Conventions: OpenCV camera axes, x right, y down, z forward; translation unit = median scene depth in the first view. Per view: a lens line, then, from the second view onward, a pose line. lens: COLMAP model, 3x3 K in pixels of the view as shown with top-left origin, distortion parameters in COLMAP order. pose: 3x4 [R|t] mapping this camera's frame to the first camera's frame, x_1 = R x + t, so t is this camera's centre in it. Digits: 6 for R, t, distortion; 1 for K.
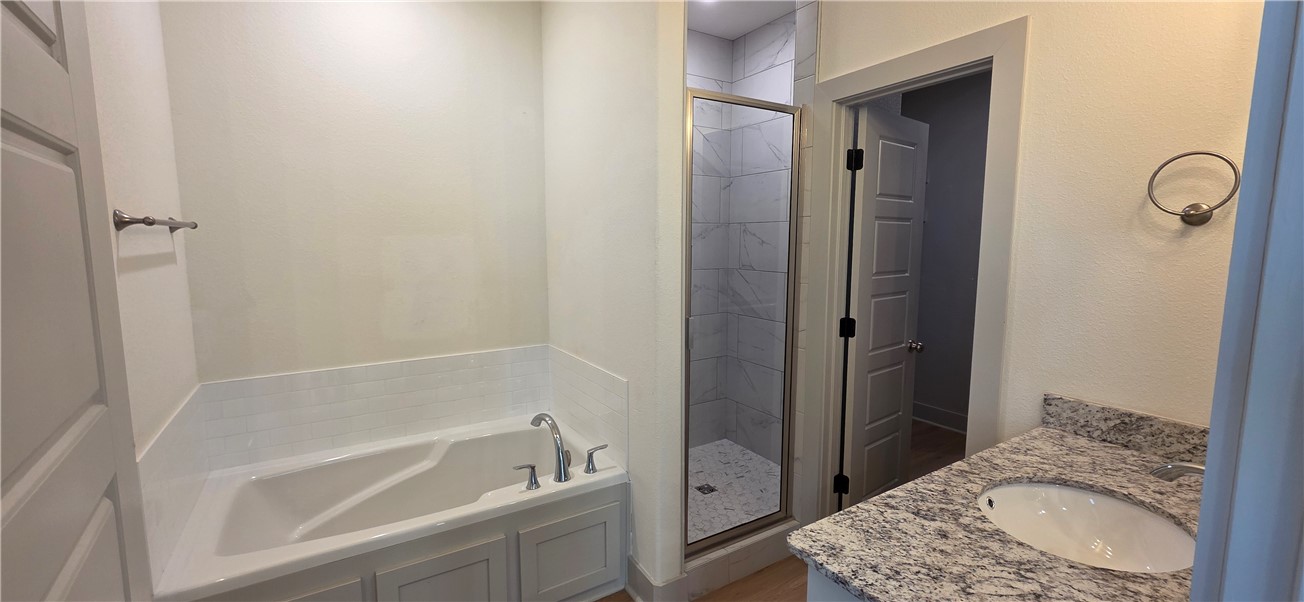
lens RADIAL K [[520.6, 0, 649.3], [0, 520.6, 298.7], [0, 0, 1]] dist [0.001972, 0.000158]
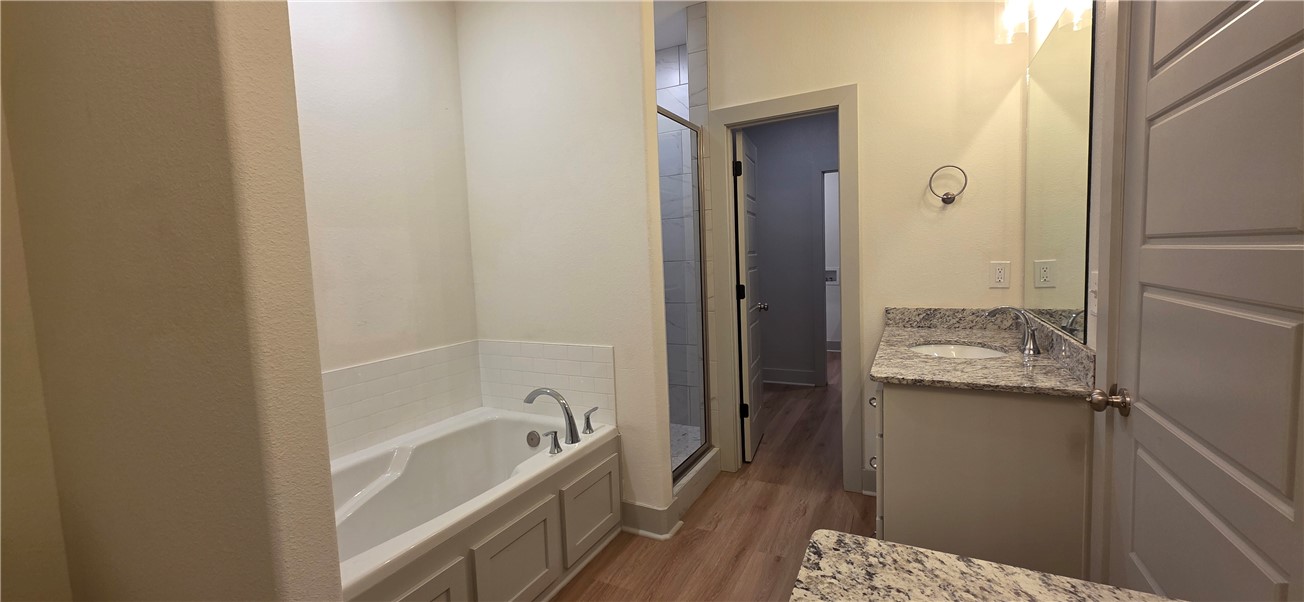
lens RADIAL K [[520.6, 0, 640.2], [0, 520.6, 302.6], [0, 0, 1]] dist [0.001972, 0.000158]
pose [[0.859625, -0.078238, 0.504899, -0.600717], [0.099930, 0.994866, -0.015976, 0.089882], [-0.501057, 0.064188, 0.863031, -0.040414]]
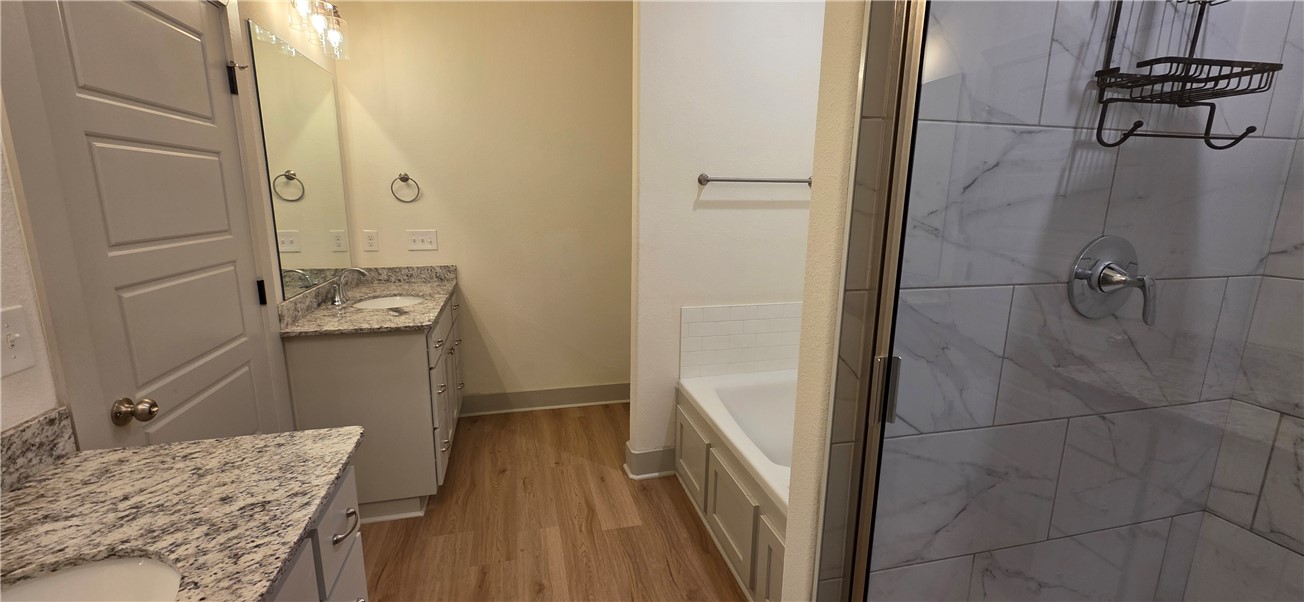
lens RADIAL K [[520.6, 0, 648.1], [0, 520.6, 301.5], [0, 0, 1]] dist [0.001972, 0.000158]
pose [[-0.311196, 0.185756, -0.932015, 1.004221], [-0.114044, 0.966325, 0.230673, -0.161083], [0.943478, 0.178075, -0.279532, 1.694283]]
